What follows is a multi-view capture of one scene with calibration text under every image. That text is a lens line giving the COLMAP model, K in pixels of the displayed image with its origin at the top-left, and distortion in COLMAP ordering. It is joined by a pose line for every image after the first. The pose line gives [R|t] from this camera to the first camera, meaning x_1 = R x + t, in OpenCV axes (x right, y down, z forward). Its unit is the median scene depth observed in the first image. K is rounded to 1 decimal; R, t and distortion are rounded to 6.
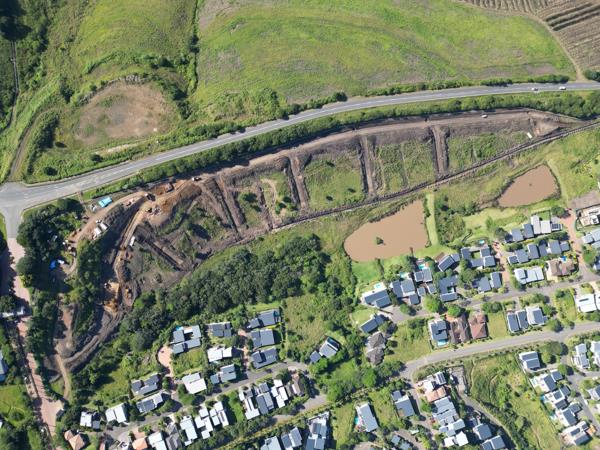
lens RADIAL K [[417.7, 0, 299.2], [0, 417.7, 225.3], [0, 0, 1]] dist [0.076584, -0.071201]
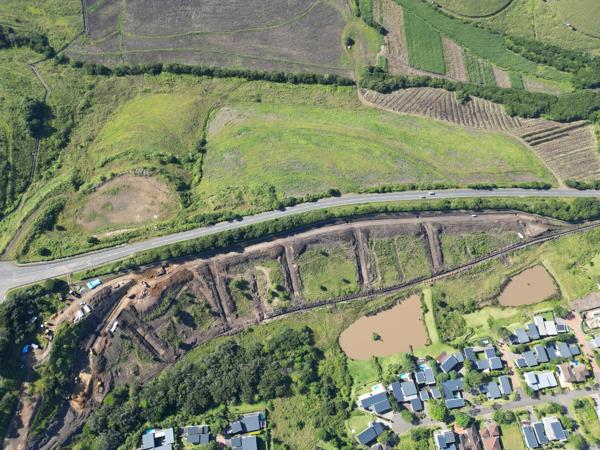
lens RADIAL K [[417.7, 0, 299.2], [0, 417.7, 225.3], [0, 0, 1]] dist [0.076584, -0.071201]
pose [[0.999488, 0.030621, -0.009275, 0.020526], [-0.031988, 0.950321, -0.309625, 0.101618], [-0.000667, 0.309763, 0.950814, 0.026191]]
